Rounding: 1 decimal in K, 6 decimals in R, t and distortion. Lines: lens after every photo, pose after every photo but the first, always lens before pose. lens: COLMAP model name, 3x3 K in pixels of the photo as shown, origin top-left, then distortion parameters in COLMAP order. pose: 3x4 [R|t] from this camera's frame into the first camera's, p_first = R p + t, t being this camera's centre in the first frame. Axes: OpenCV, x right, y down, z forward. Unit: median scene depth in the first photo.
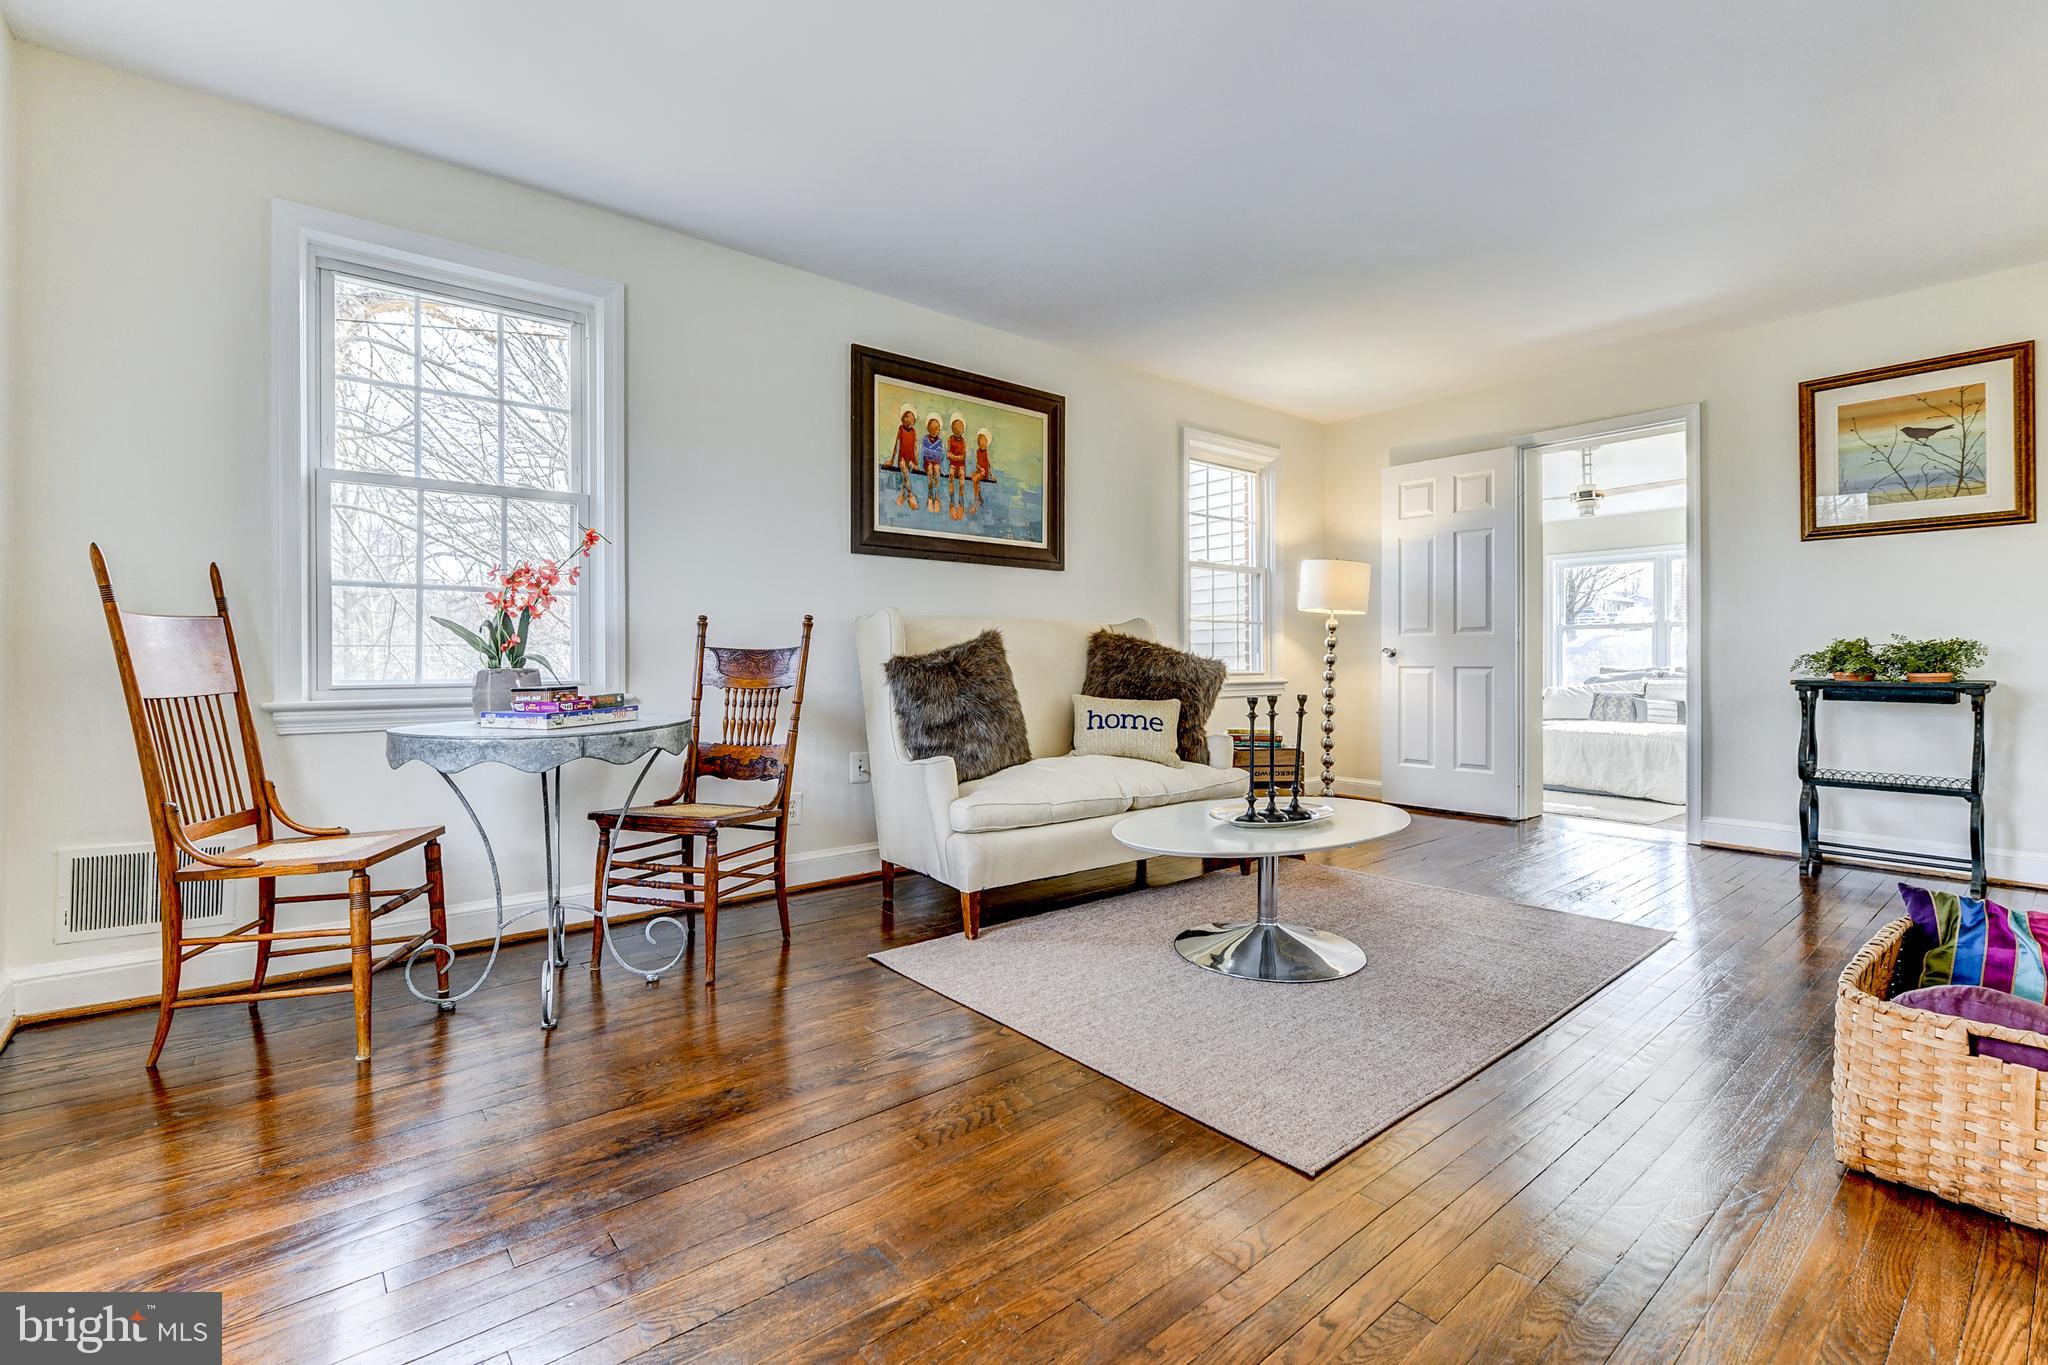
lens RADIAL K [[900.2, 0, 1028.5], [0, 900.2, 655.6], [0, 0, 1]] dist [0.001253, -0.003690]
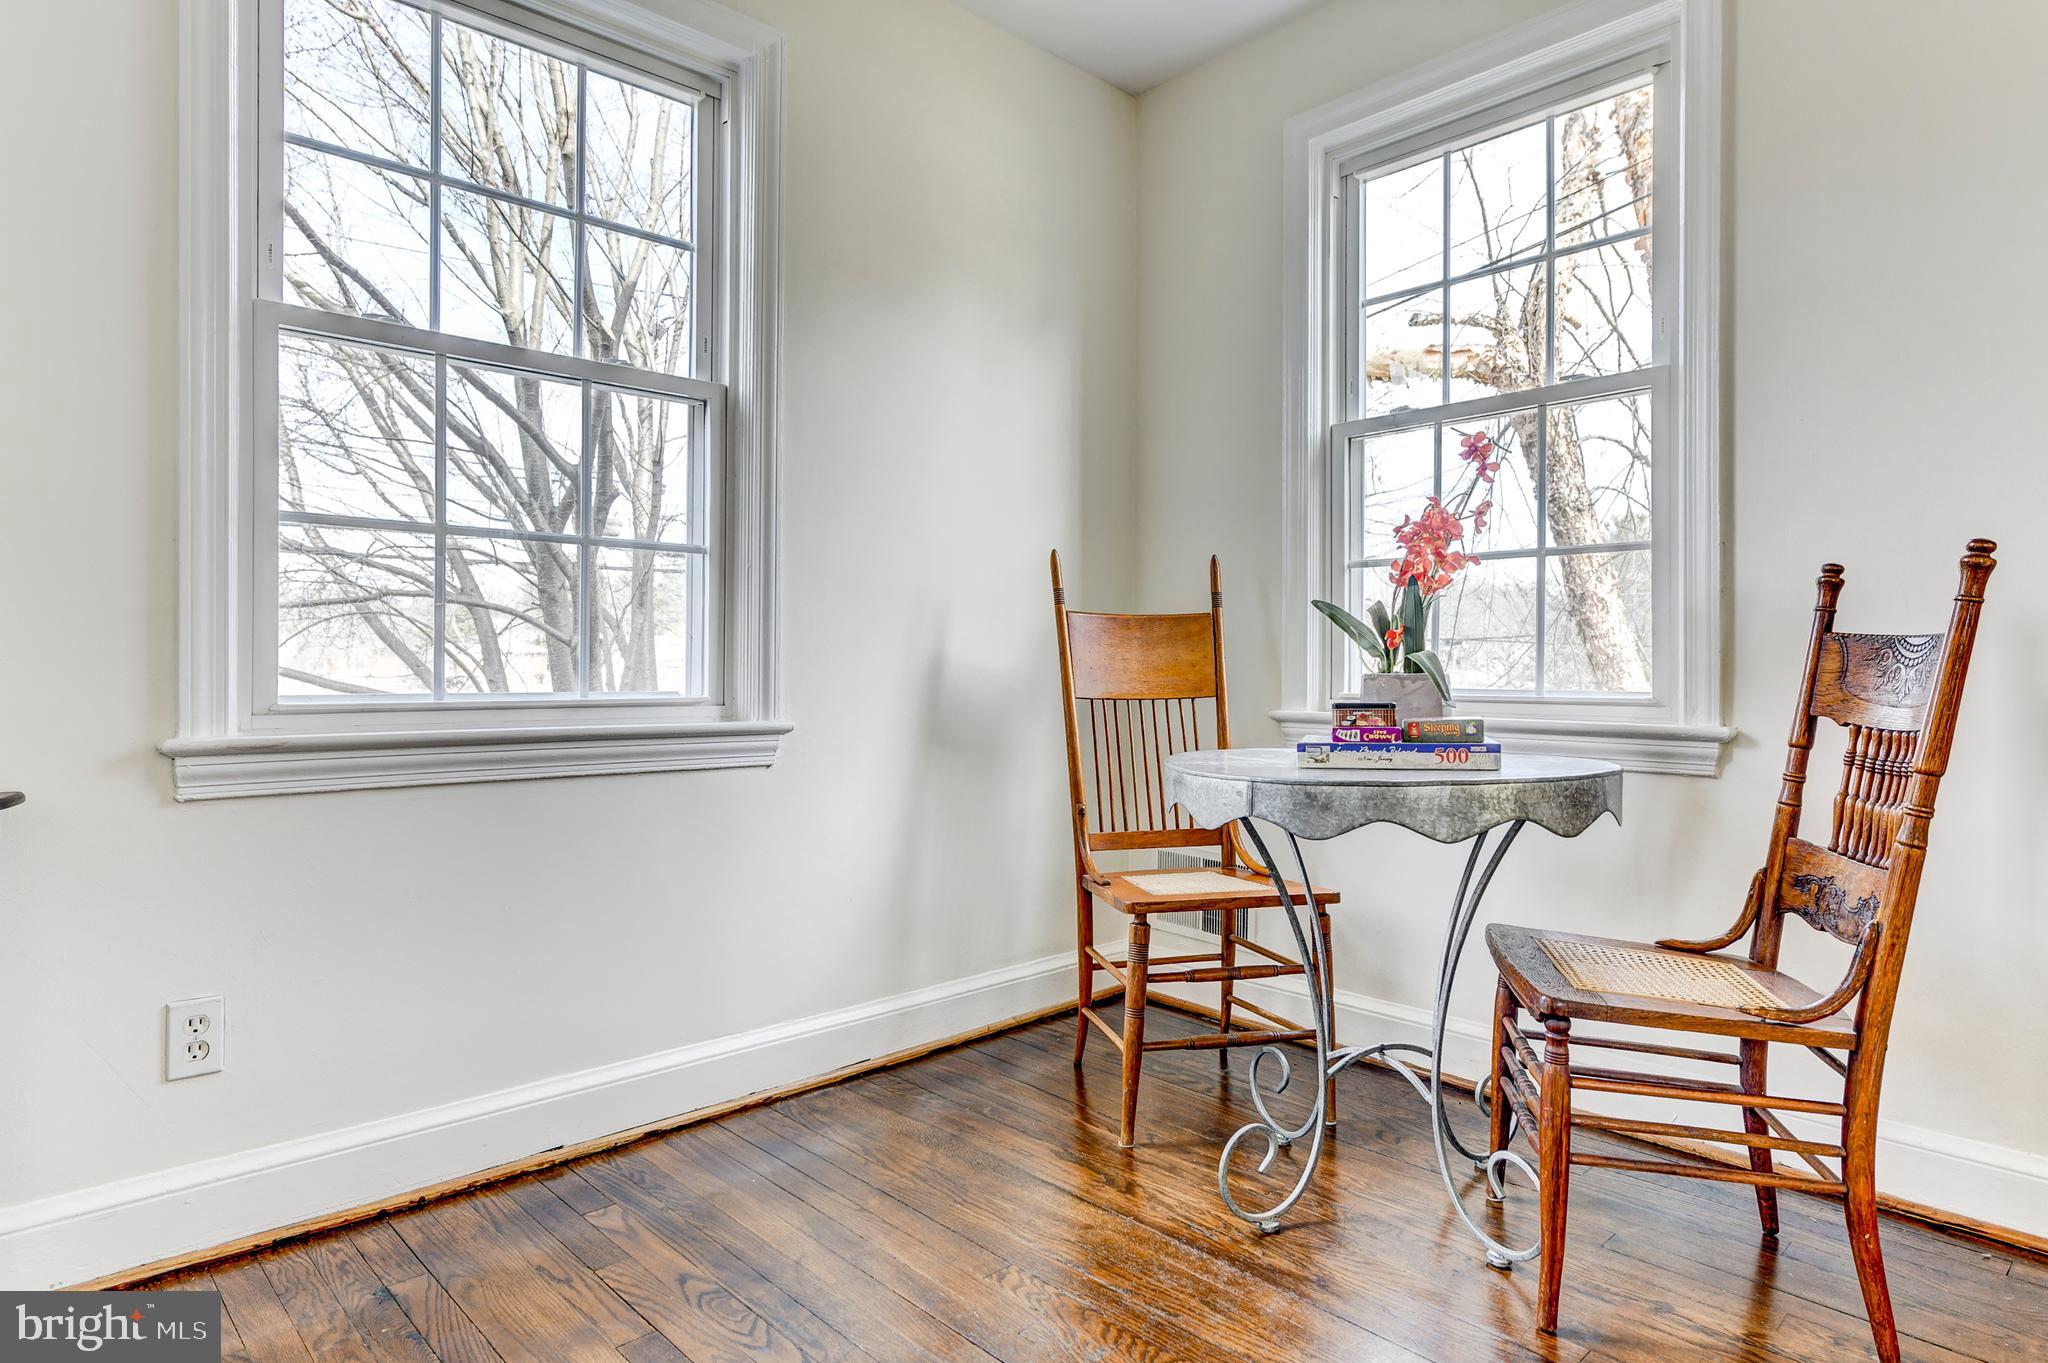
lens RADIAL K [[1156.2, 0, 1020.5], [0, 1156.2, 659.9], [0, 0, 1]] dist [0.000045, 0.000501]
pose [[0.059649, -0.001287, -0.998219, 0.182711], [0.000886, 0.999999, -0.001236, 0.003908], [0.998219, -0.000810, 0.059650, 0.500216]]
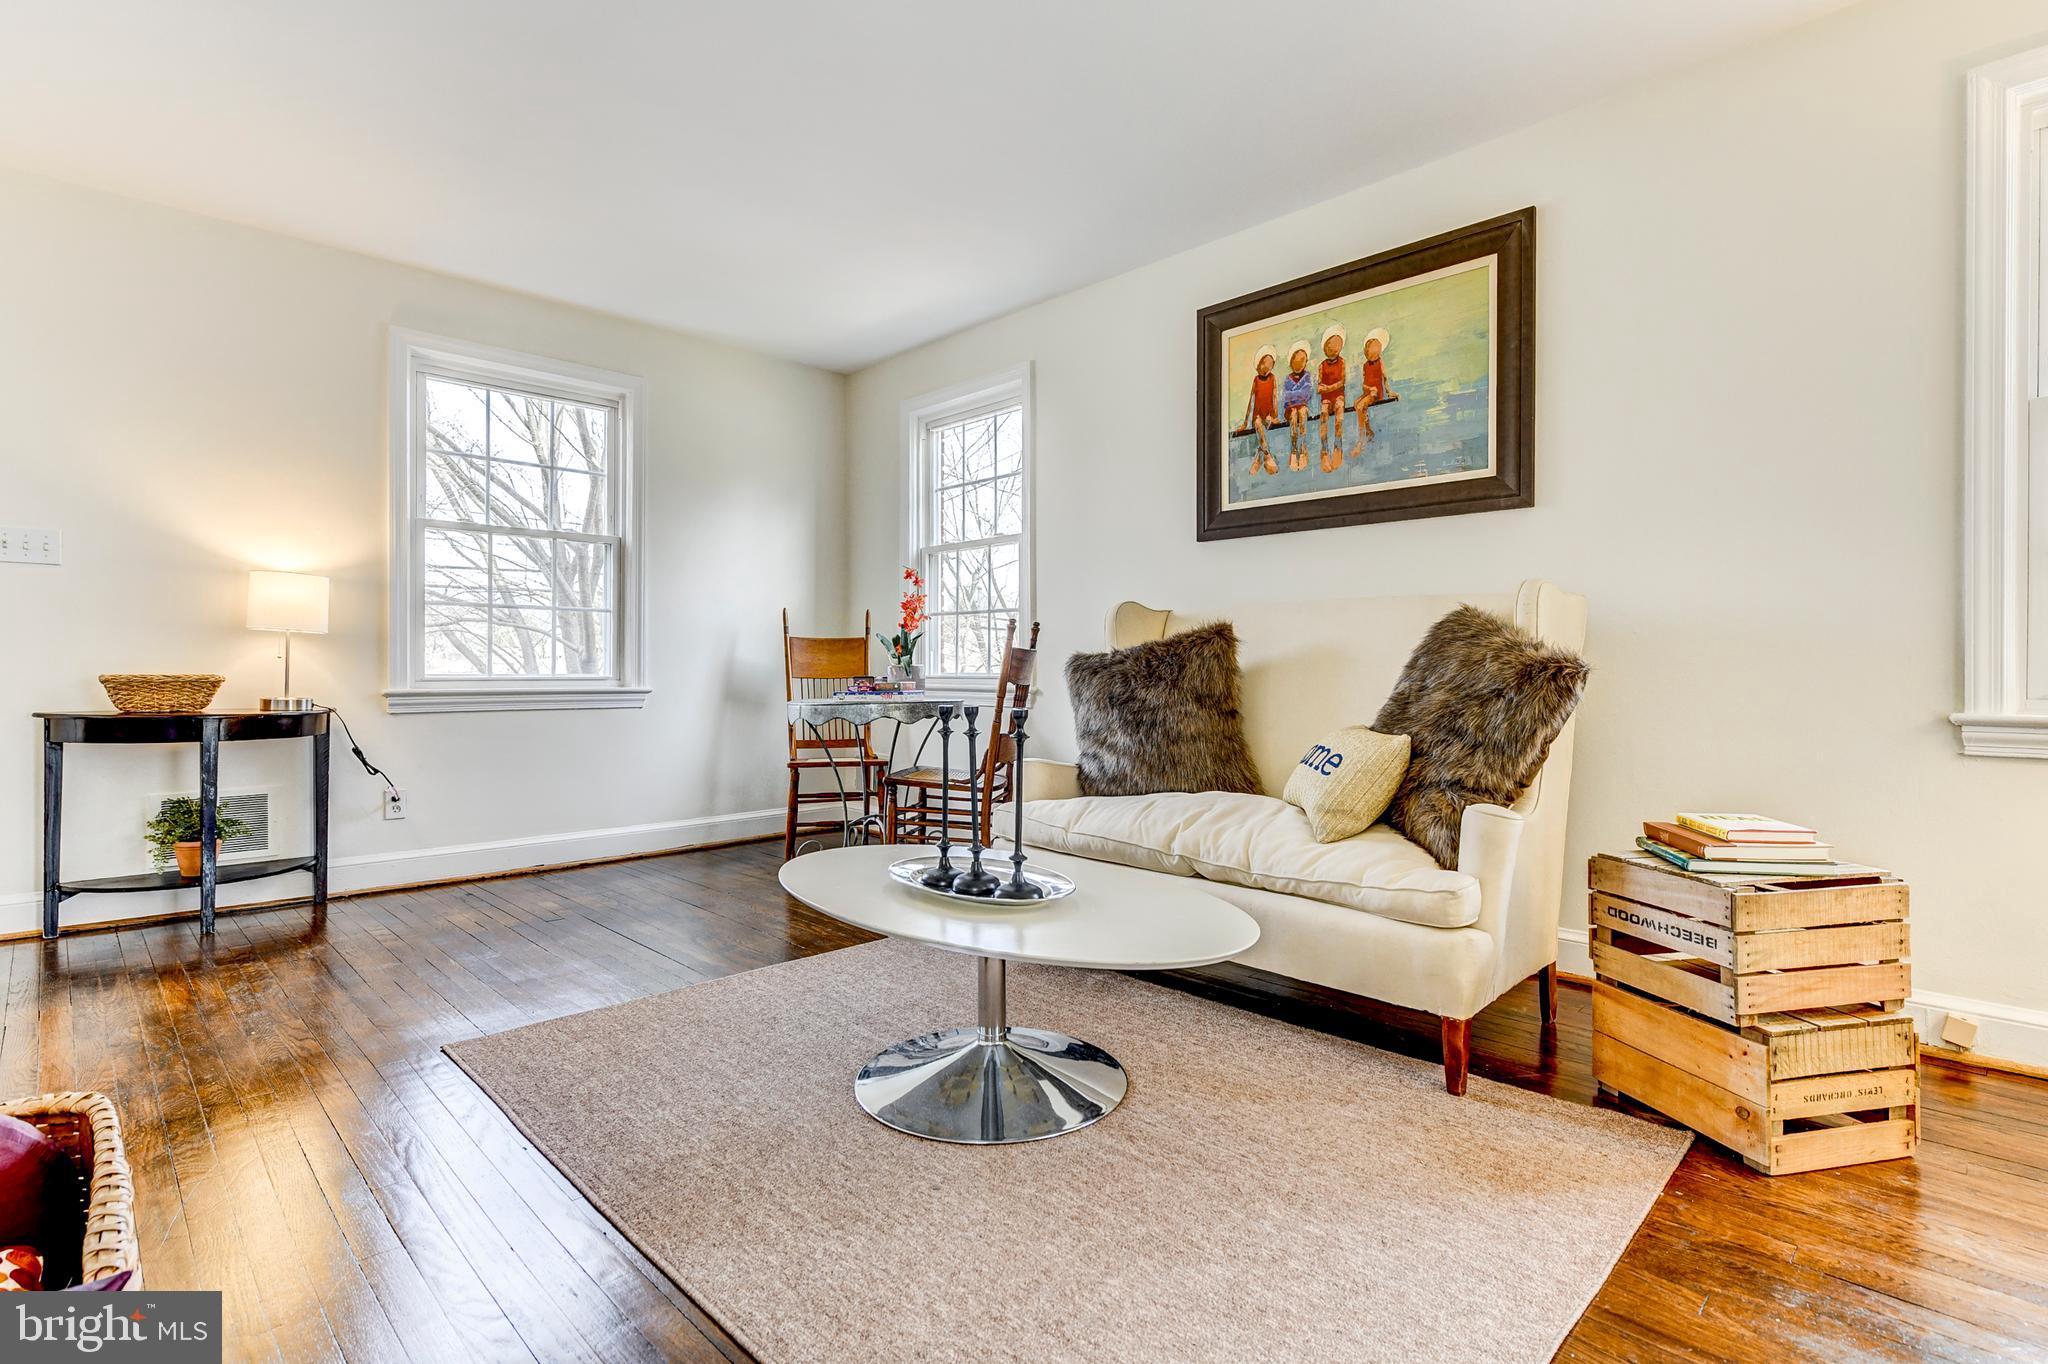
lens RADIAL K [[987.0, 0, 1026.0], [0, 987.0, 667.6], [0, 0, 1]] dist [0.004207, -0.000979]
pose [[0.083344, 0.003468, -0.996515, 0.828742], [0.002061, 0.999991, 0.003652, 0.009526], [0.996519, -0.002358, 0.083336, 0.789012]]
